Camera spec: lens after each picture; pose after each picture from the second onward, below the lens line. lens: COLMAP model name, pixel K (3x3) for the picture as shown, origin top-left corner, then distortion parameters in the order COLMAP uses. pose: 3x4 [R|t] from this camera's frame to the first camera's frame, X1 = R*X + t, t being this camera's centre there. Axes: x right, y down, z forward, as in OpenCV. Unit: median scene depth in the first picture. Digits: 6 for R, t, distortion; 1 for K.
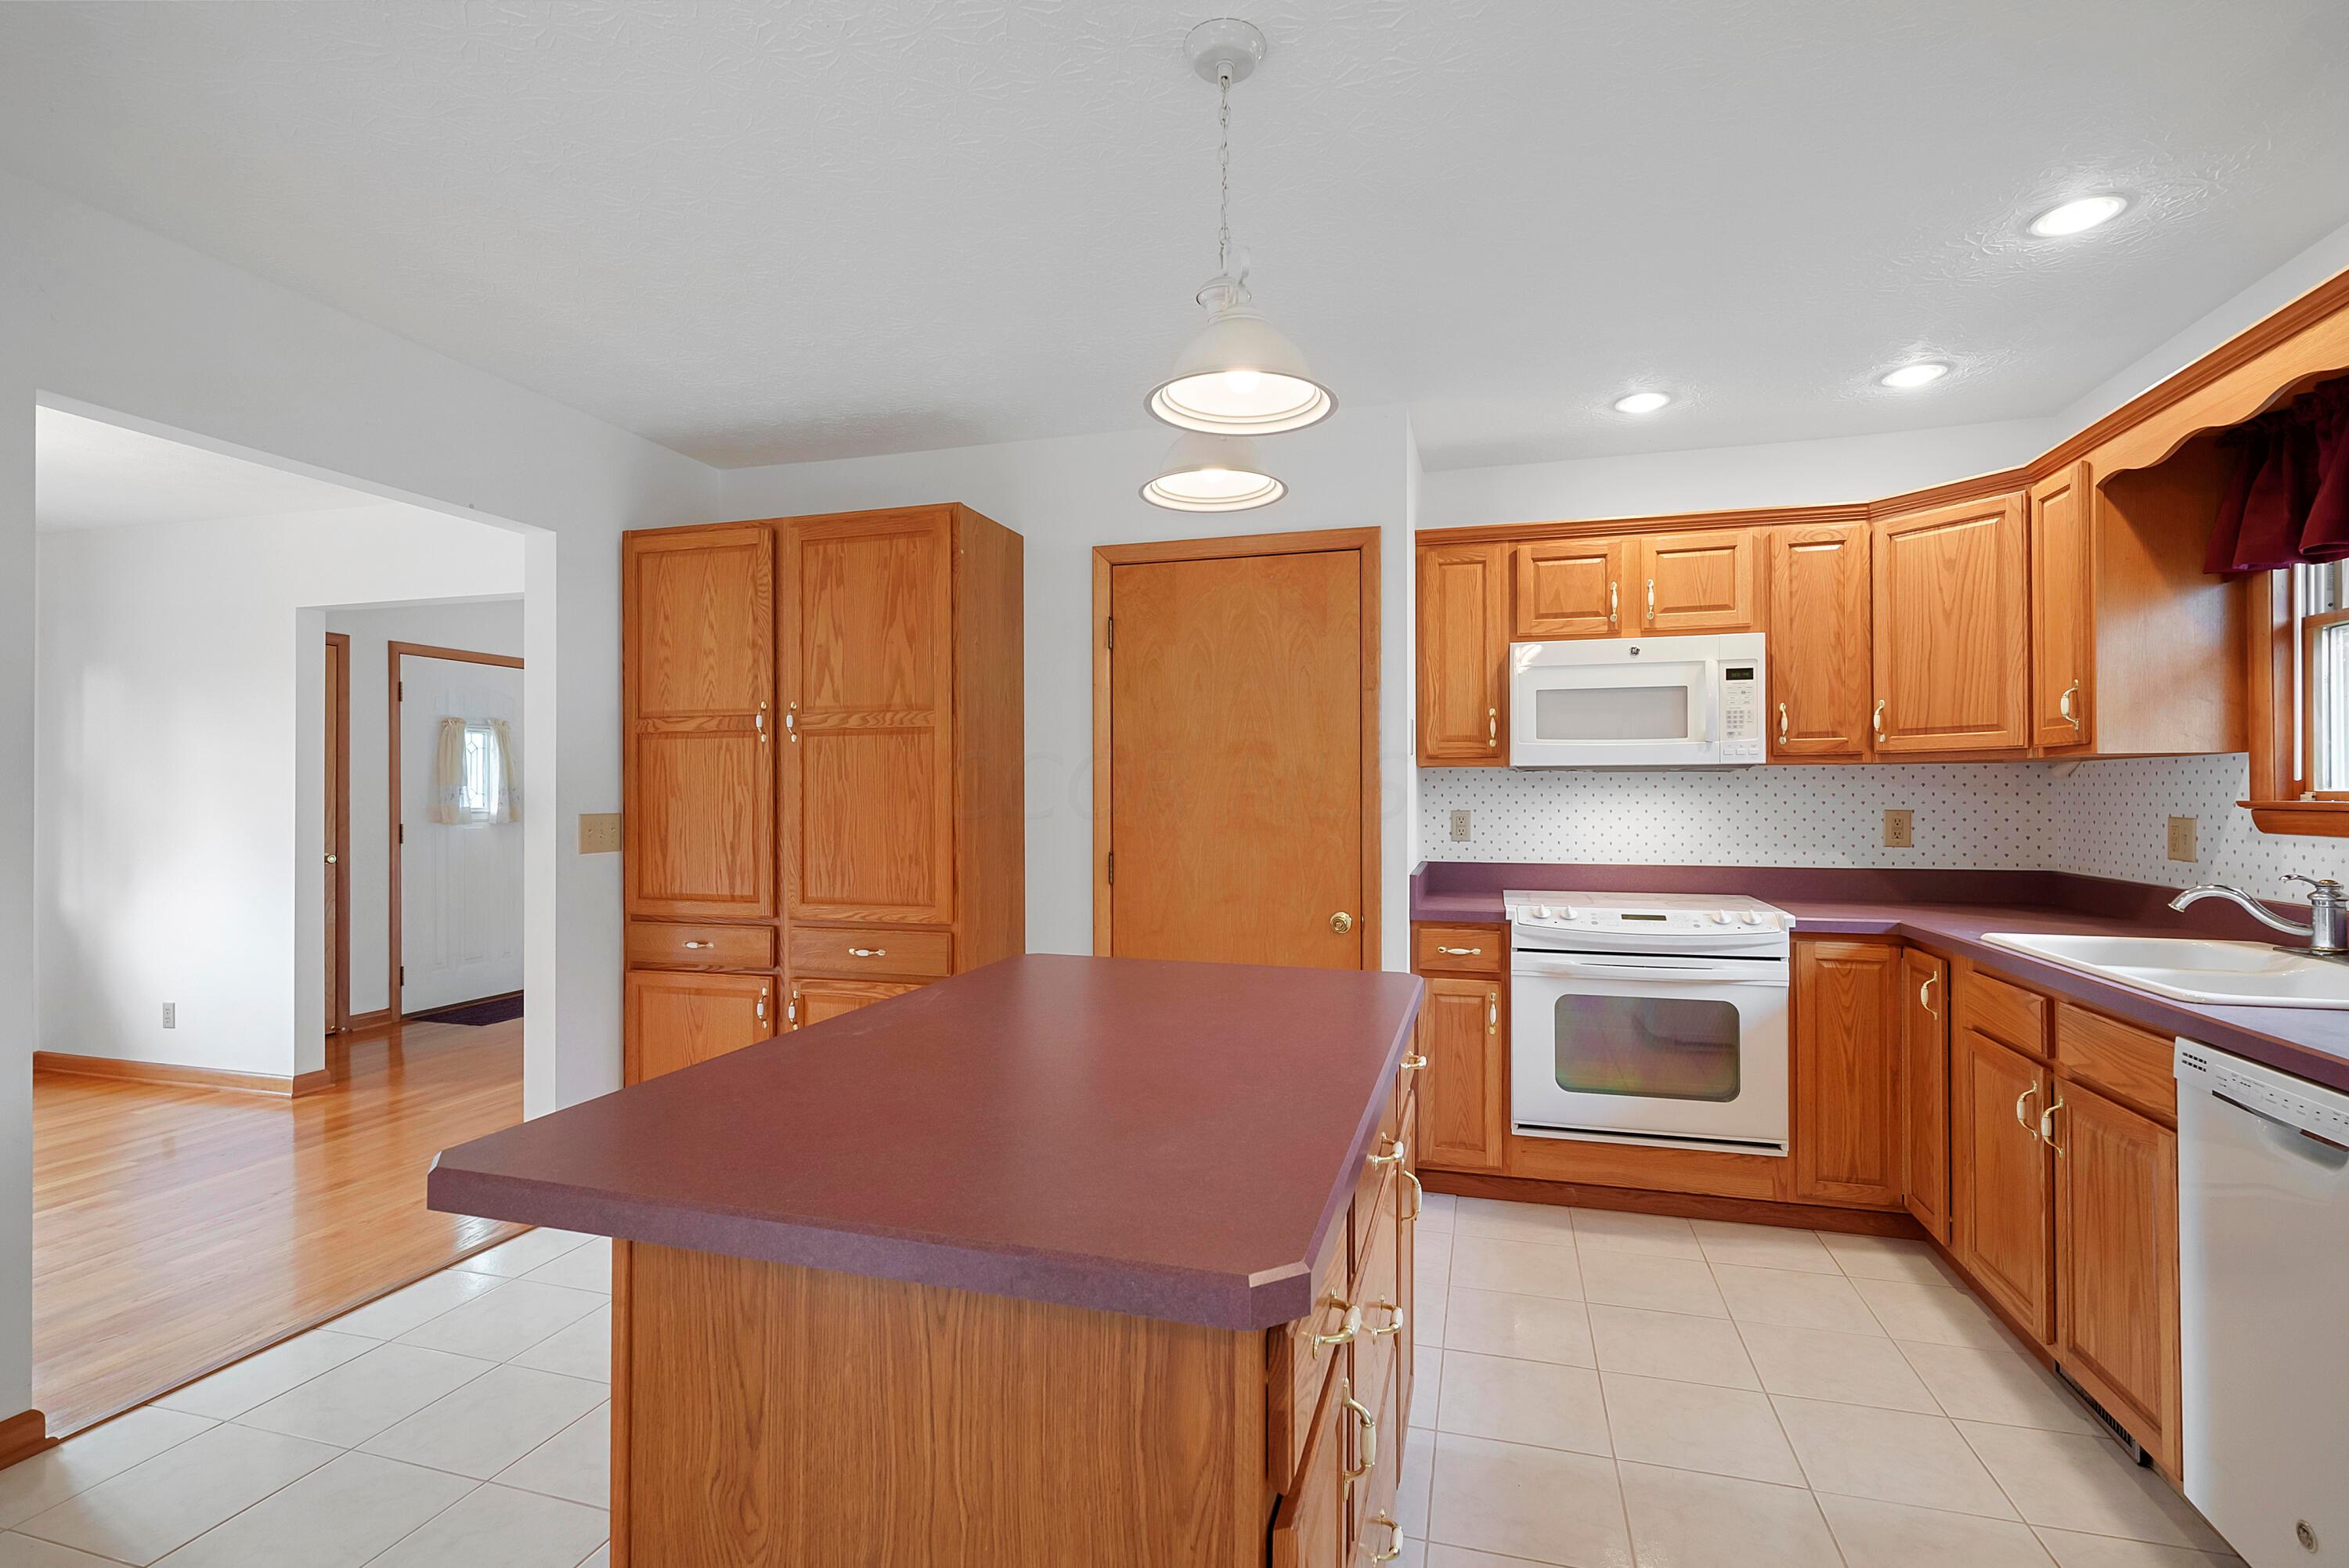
lens RADIAL K [[1055.2, 0, 1182.4], [0, 1055.2, 786.5], [0, 0, 1]] dist [0.001044, 0.000573]
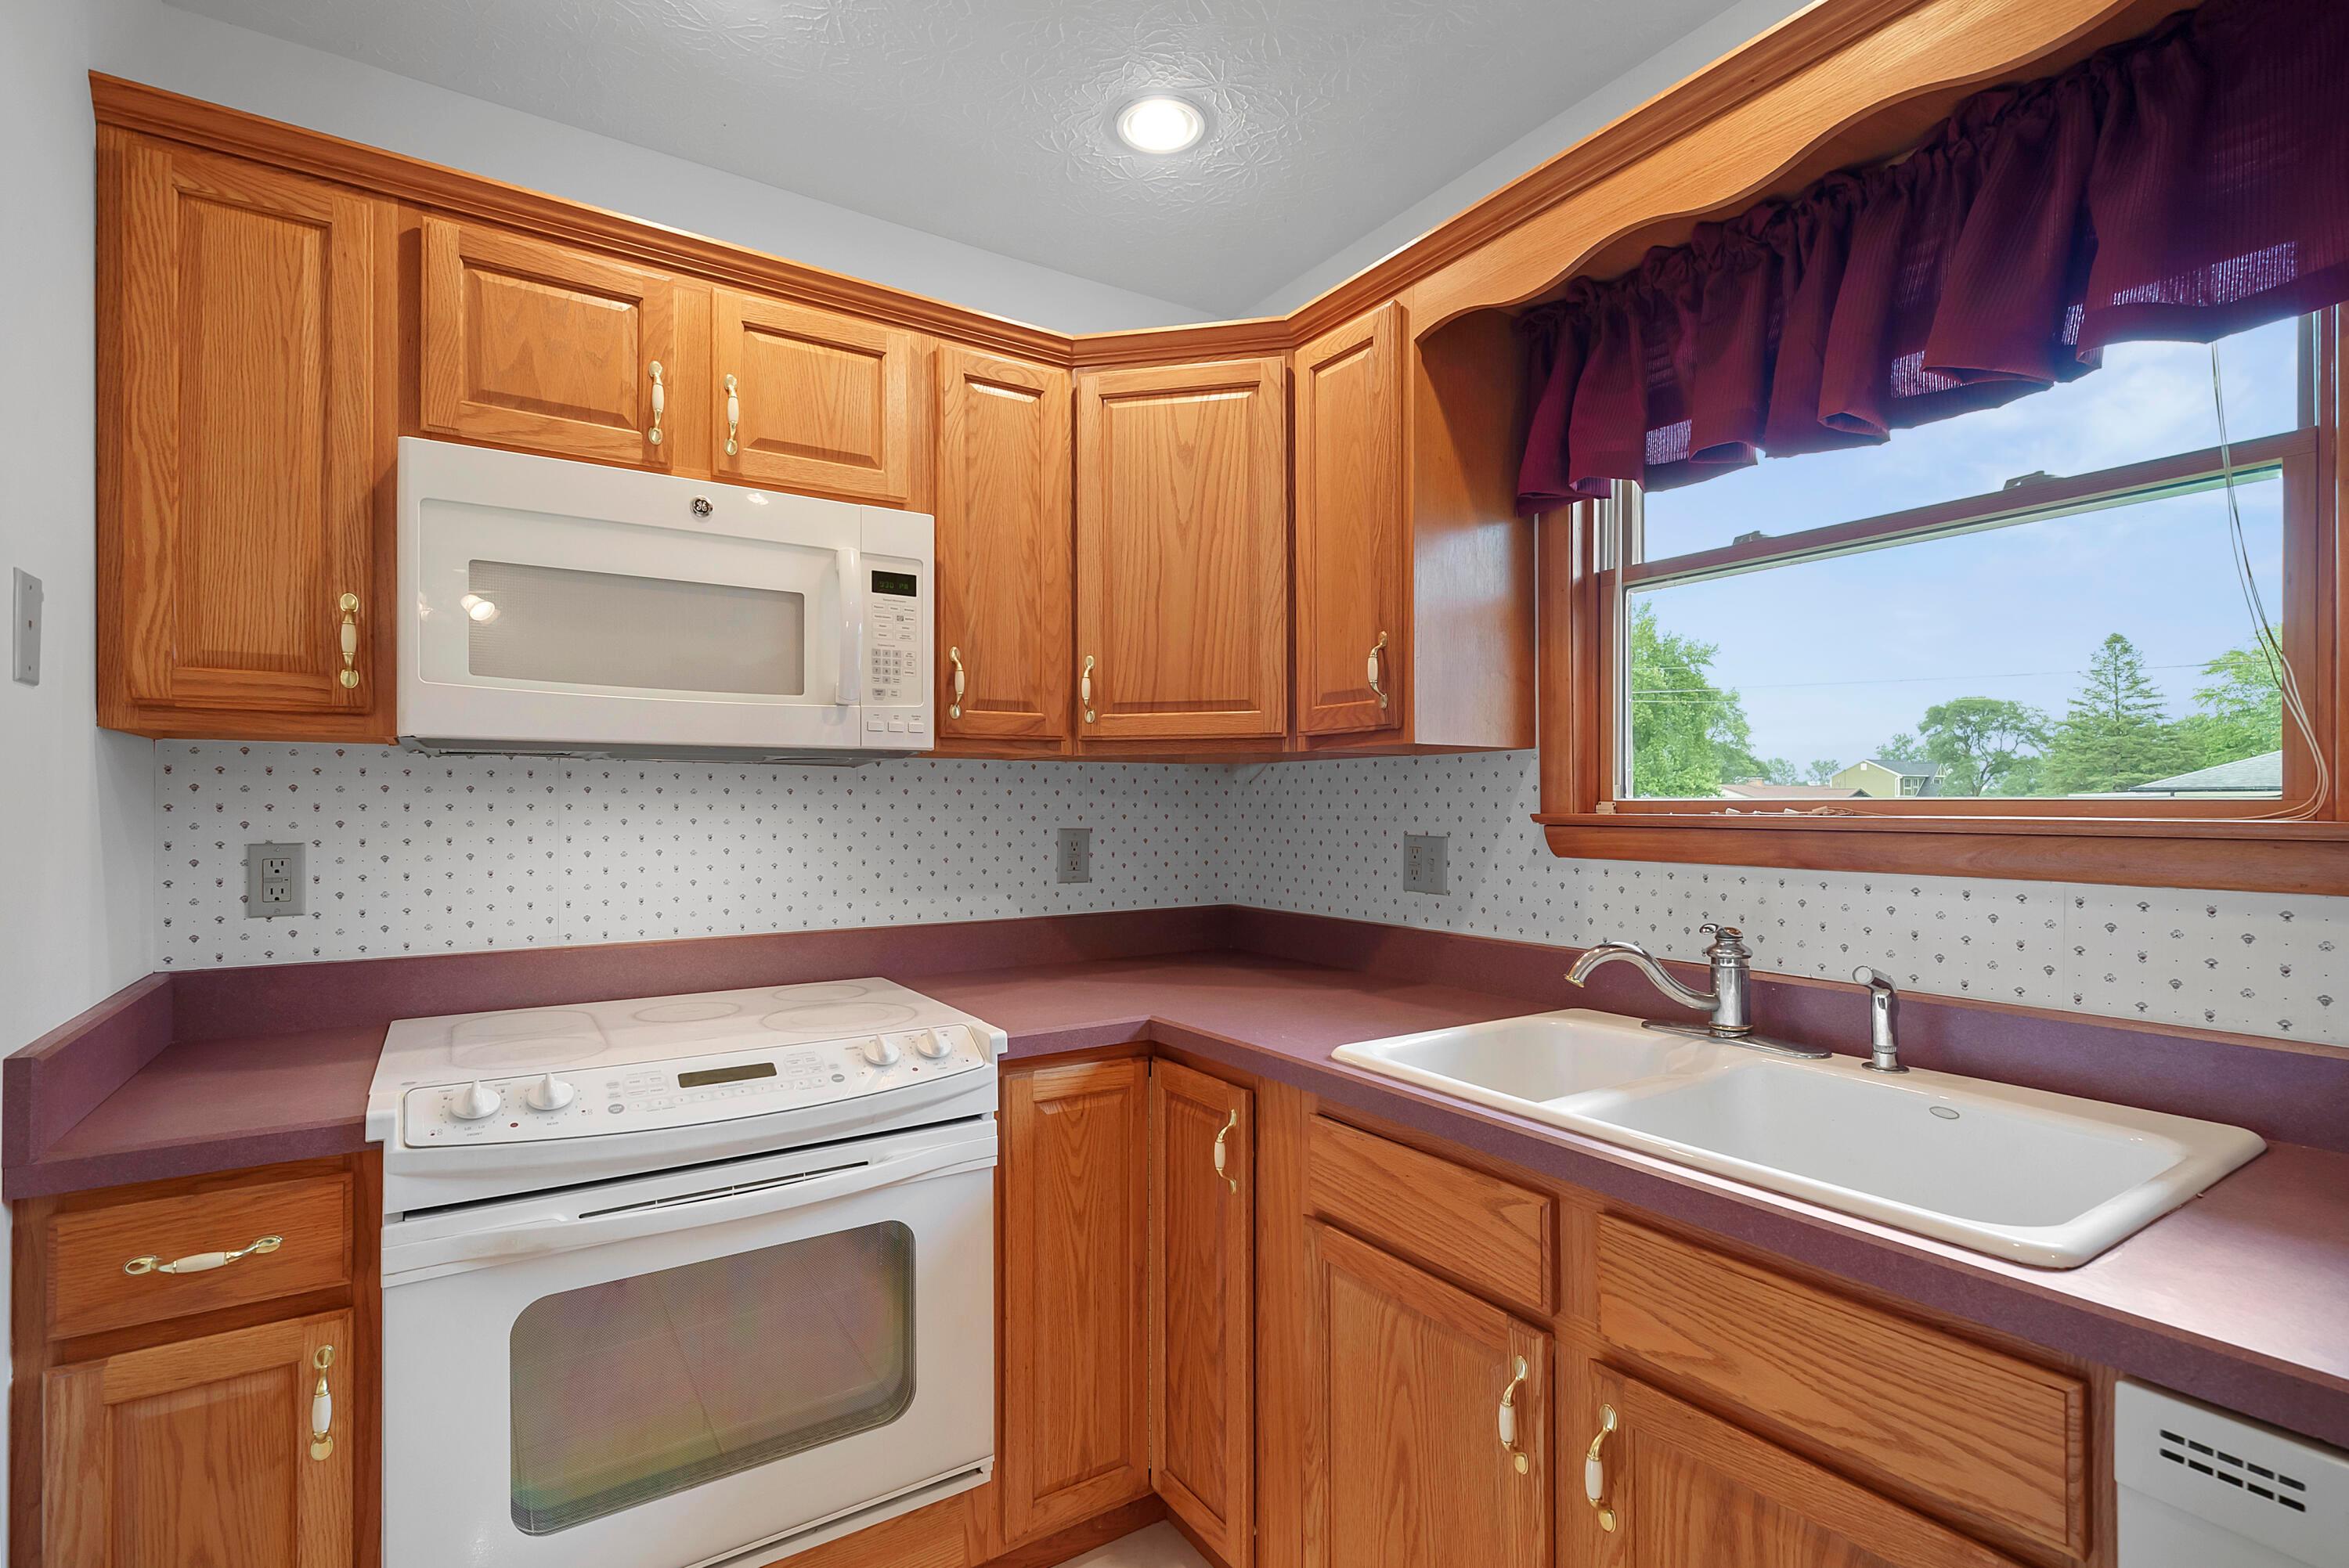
lens RADIAL K [[1116.3, 0, 1200.0], [0, 1116.3, 802.1], [0, 0, 1]] dist [-0.001001, 0.000274]
pose [[0.642284, 0.002575, 0.766462, 0.196622], [-0.004950, 0.999987, 0.000788, 0.004728], [-0.766450, -0.004300, 0.642289, 0.530307]]
